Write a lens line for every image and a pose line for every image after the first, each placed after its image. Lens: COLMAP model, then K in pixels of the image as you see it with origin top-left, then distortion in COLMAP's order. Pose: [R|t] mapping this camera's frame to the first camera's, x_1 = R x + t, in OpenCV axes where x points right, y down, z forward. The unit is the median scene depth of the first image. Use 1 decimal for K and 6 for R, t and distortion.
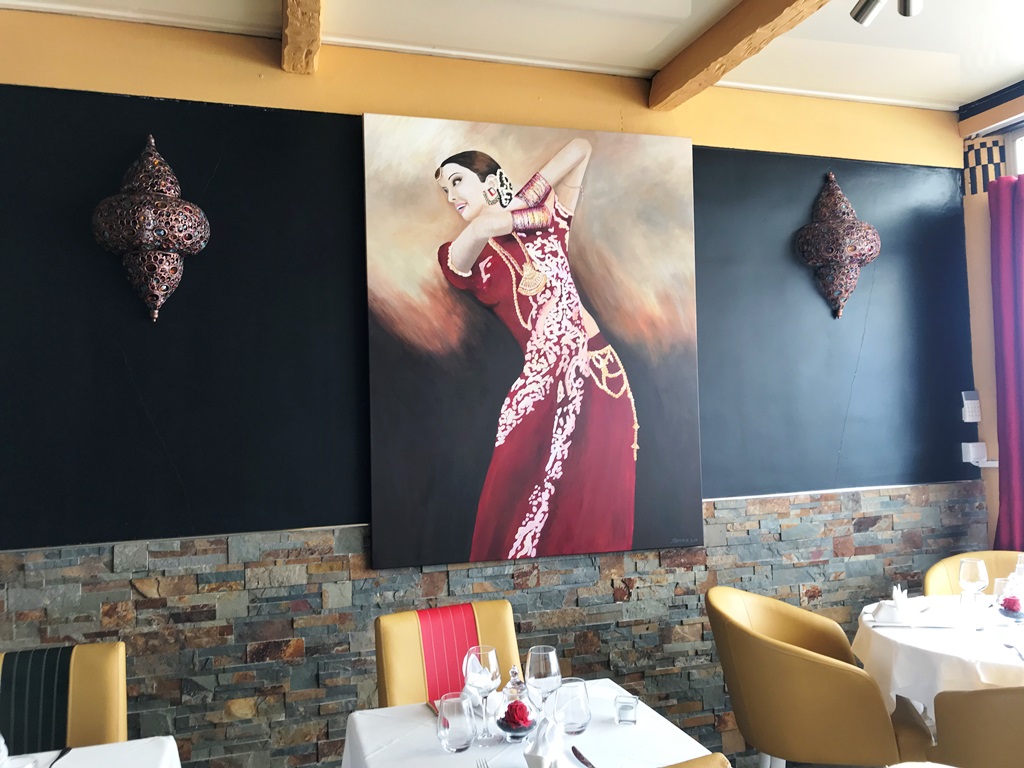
lens RADIAL K [[901.9, 0, 512.0], [0, 901.9, 384.0], [0, 0, 1]] dist [0.033207, -0.000051]
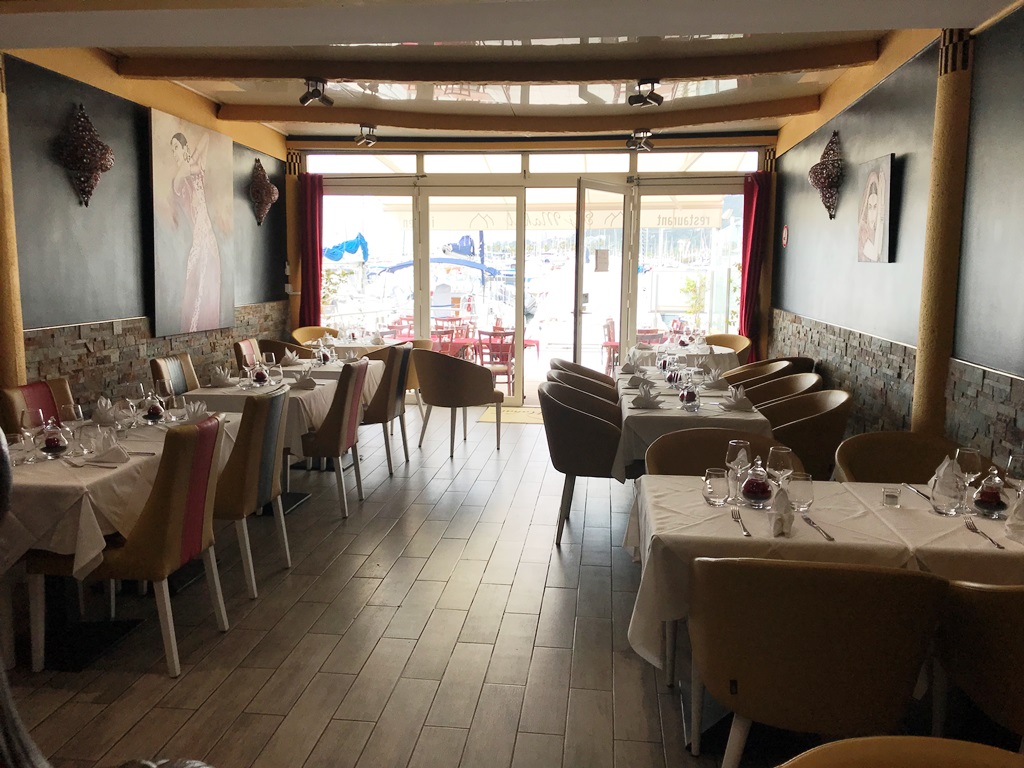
lens RADIAL K [[901.9, 0, 512.0], [0, 901.9, 384.0], [0, 0, 1]] dist [0.033207, -0.000051]
pose [[0.395486, -0.075931, 0.915328, -1.682391], [-0.077106, 0.990314, 0.115467, 0.007710], [-0.915230, -0.116243, 0.385801, -0.539851]]
